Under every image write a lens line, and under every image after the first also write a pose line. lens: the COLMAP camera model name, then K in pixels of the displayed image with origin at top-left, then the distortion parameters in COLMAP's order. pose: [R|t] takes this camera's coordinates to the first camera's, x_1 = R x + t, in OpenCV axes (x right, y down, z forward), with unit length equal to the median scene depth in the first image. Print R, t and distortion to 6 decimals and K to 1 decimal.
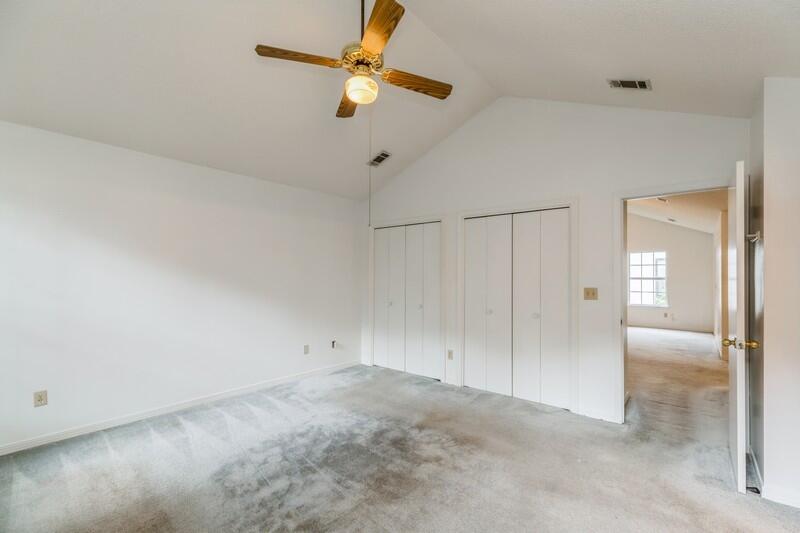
lens RADIAL K [[365.5, 0, 399.3], [0, 365.5, 268.2], [0, 0, 1]] dist [0.003242, -0.000208]
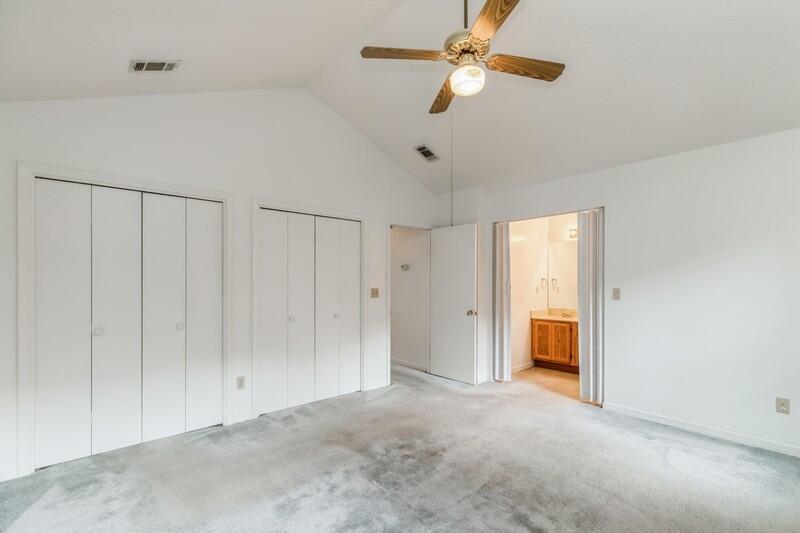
lens RADIAL K [[365.5, 0, 414.1], [0, 365.5, 280.8], [0, 0, 1]] dist [0.003242, -0.000208]
pose [[0.124126, -0.001923, 0.992265, -0.691547], [-0.017093, 0.999846, 0.004076, 0.018780], [-0.992119, -0.017467, 0.124074, 0.674023]]
